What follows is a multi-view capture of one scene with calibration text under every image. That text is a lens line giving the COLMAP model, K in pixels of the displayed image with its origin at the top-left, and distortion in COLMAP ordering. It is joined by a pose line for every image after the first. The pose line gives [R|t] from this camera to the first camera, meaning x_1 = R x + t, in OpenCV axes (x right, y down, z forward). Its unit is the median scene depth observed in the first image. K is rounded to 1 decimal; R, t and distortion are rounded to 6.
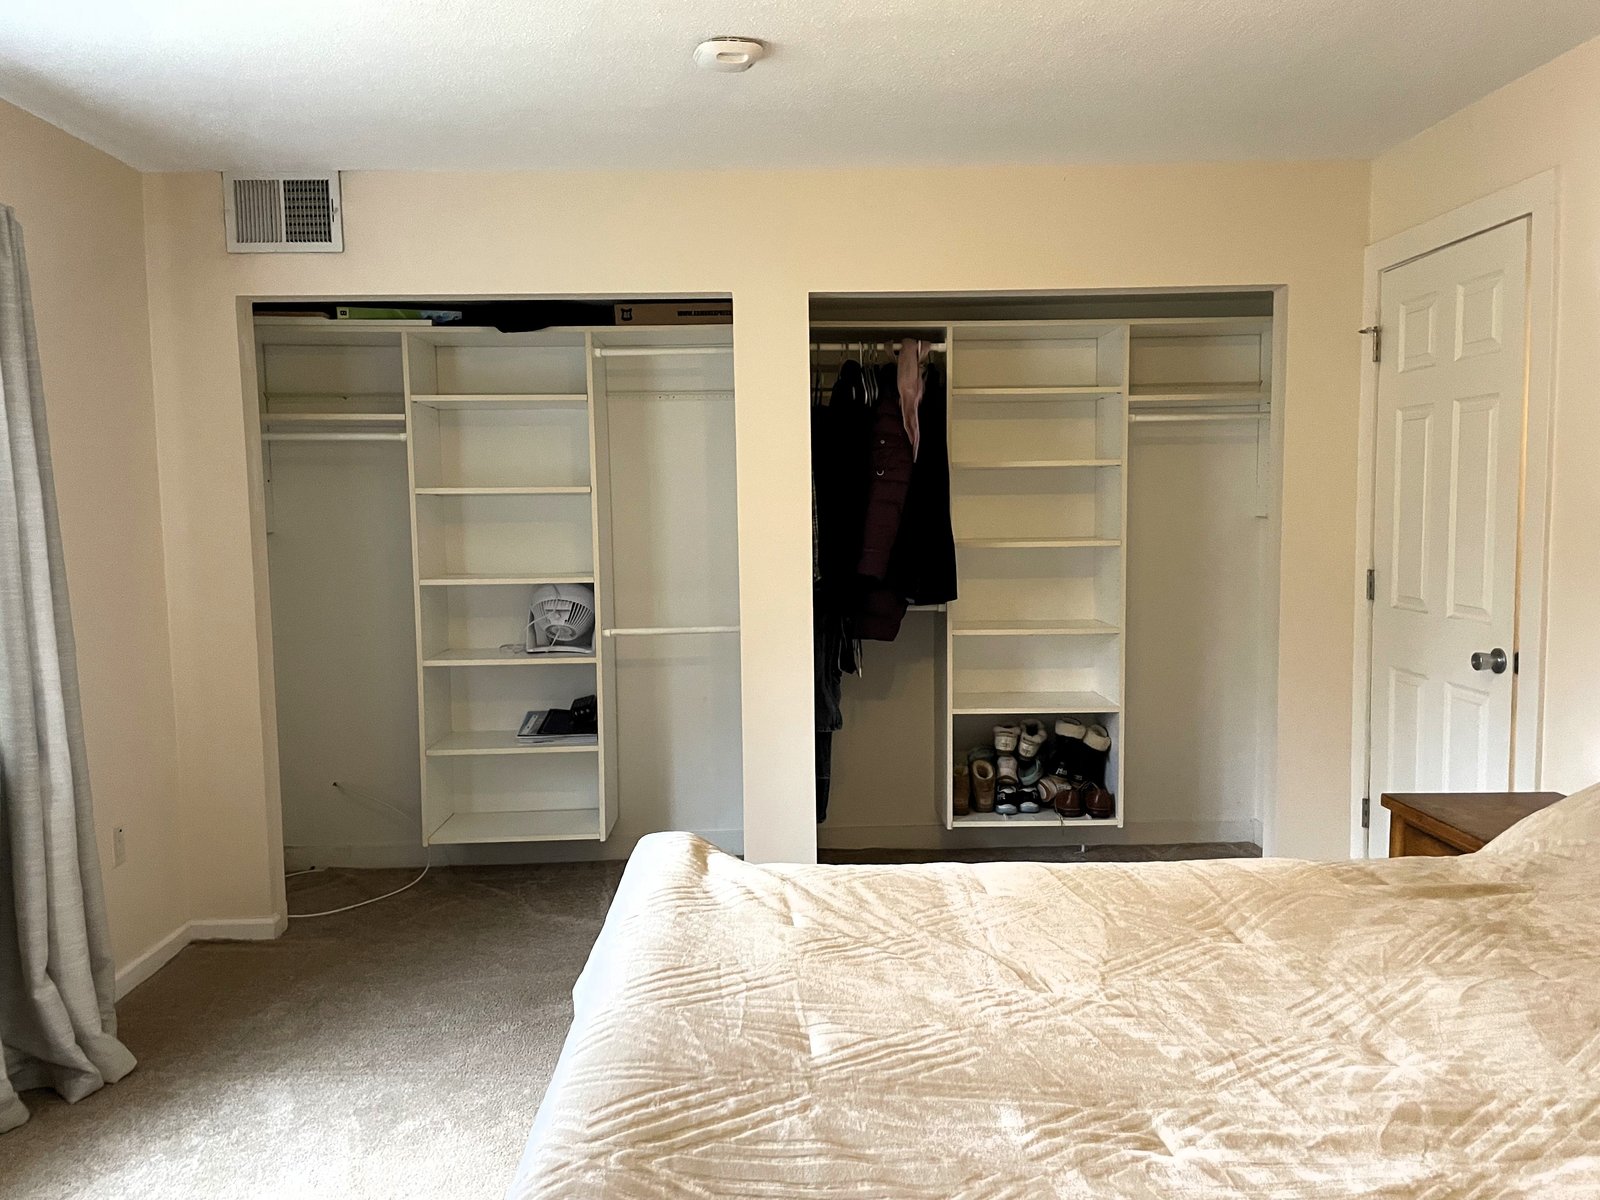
lens RADIAL K [[1216.9, 0, 805.8], [0, 1216.9, 615.5], [0, 0, 1]] dist [0.102023, -0.126879]
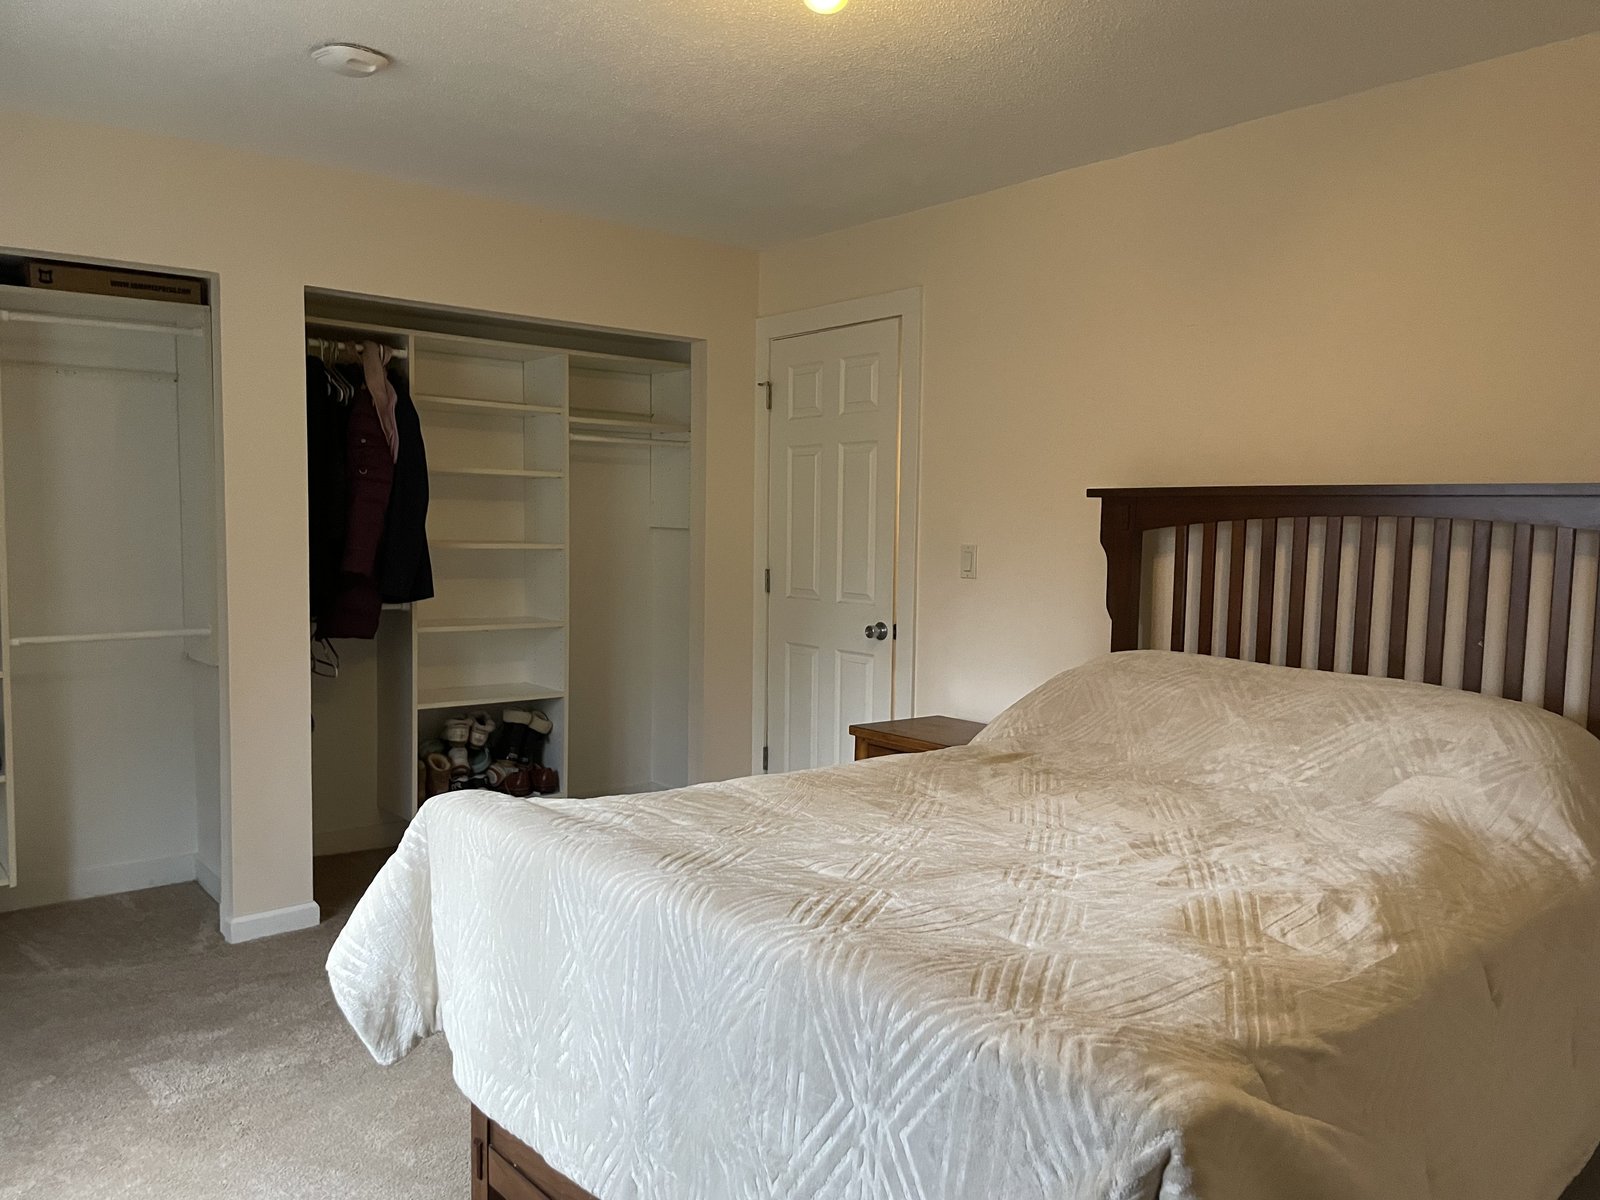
lens RADIAL K [[1216.9, 0, 818.2], [0, 1216.9, 620.4], [0, 0, 1]] dist [0.102023, -0.126879]
pose [[0.786246, -0.023936, 0.617450, -0.272914], [0.031624, 0.999499, -0.001523, 0.019233], [-0.617104, 0.020724, 0.786608, -0.032232]]
